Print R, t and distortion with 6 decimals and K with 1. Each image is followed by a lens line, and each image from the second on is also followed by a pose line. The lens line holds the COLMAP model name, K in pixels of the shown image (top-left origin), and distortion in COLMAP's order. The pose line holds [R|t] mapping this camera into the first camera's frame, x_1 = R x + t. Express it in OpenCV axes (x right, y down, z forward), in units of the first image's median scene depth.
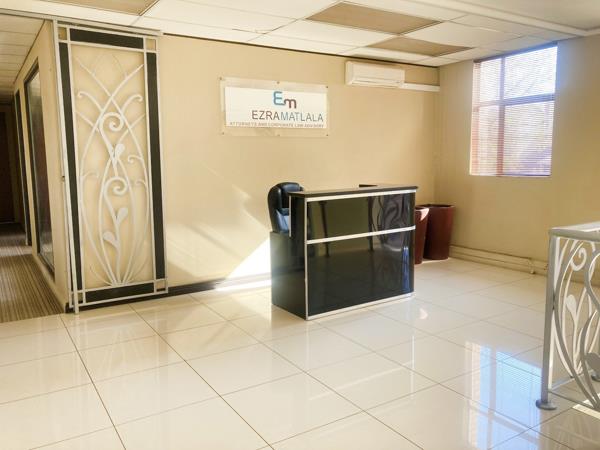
lens RADIAL K [[497.6, 0, 296.6], [0, 497.6, 226.0], [0, 0, 1]] dist [0.002356, -0.003351]
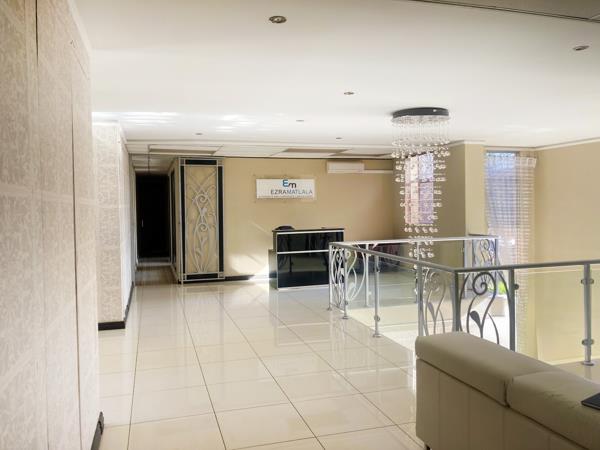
lens RADIAL K [[497.6, 0, 302.2], [0, 497.6, 222.0], [0, 0, 1]] dist [0.002356, -0.003351]
pose [[0.964732, 0.004995, -0.263187, 0.578962], [-0.031743, 0.994731, -0.097477, 0.088331], [0.261314, 0.102393, 0.959808, -0.895369]]
